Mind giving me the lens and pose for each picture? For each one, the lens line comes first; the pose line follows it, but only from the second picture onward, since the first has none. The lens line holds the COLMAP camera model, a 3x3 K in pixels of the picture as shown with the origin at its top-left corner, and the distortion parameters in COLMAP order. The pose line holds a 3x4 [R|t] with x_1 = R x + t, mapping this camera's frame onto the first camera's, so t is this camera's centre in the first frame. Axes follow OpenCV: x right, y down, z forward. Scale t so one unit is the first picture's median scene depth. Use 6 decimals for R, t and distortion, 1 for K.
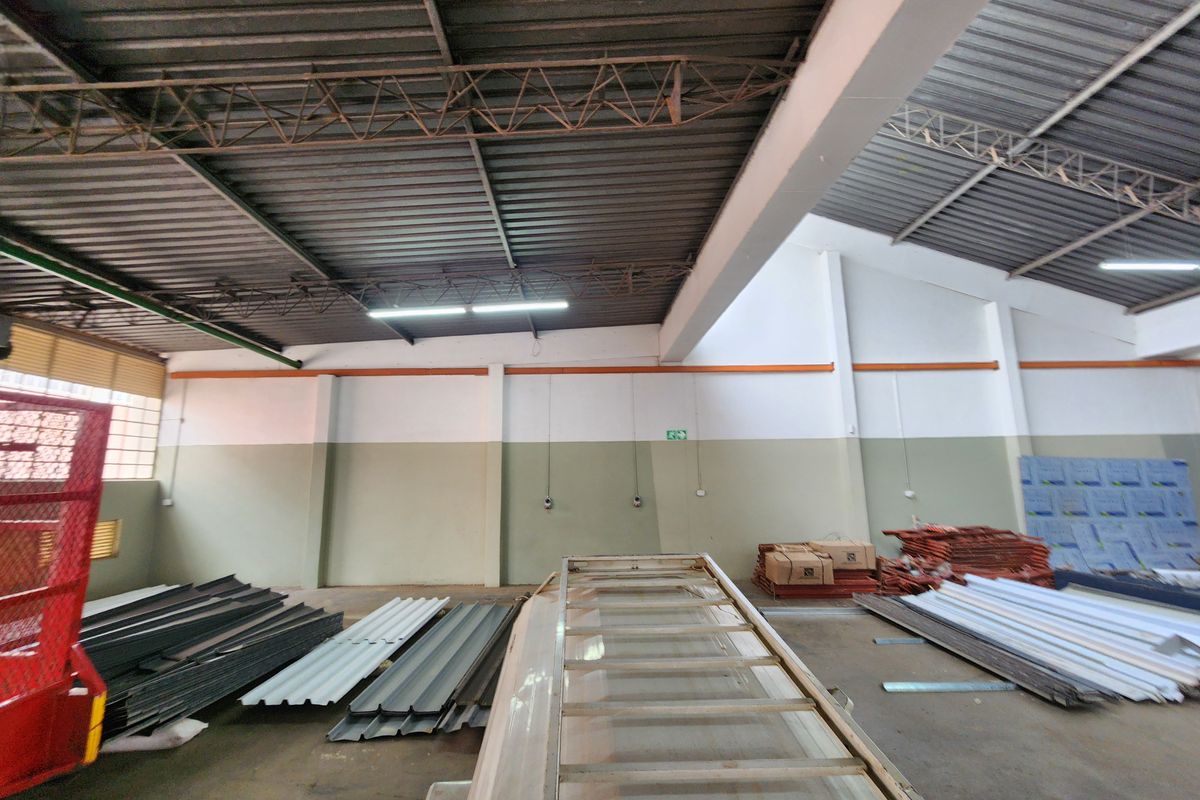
lens RADIAL K [[497.0, 0, 597.8], [0, 497.0, 388.5], [0, 0, 1]] dist [0.000791, 0.000121]
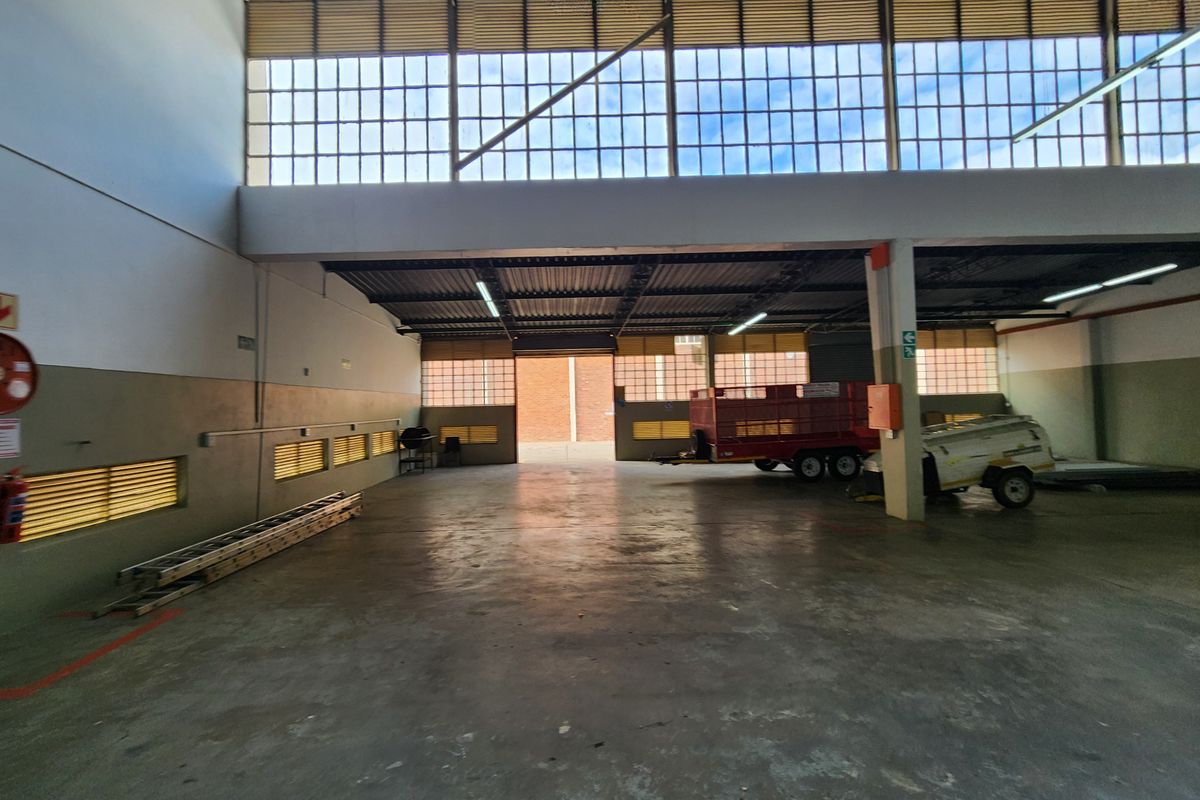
lens RADIAL K [[497.0, 0, 597.8], [0, 497.0, 388.5], [0, 0, 1]] dist [0.000791, 0.000121]
pose [[0.045168, -0.031596, -0.998480, 0.832255], [0.186797, 0.982138, -0.022628, -0.060941], [0.981360, -0.185491, 0.050263, -0.508380]]
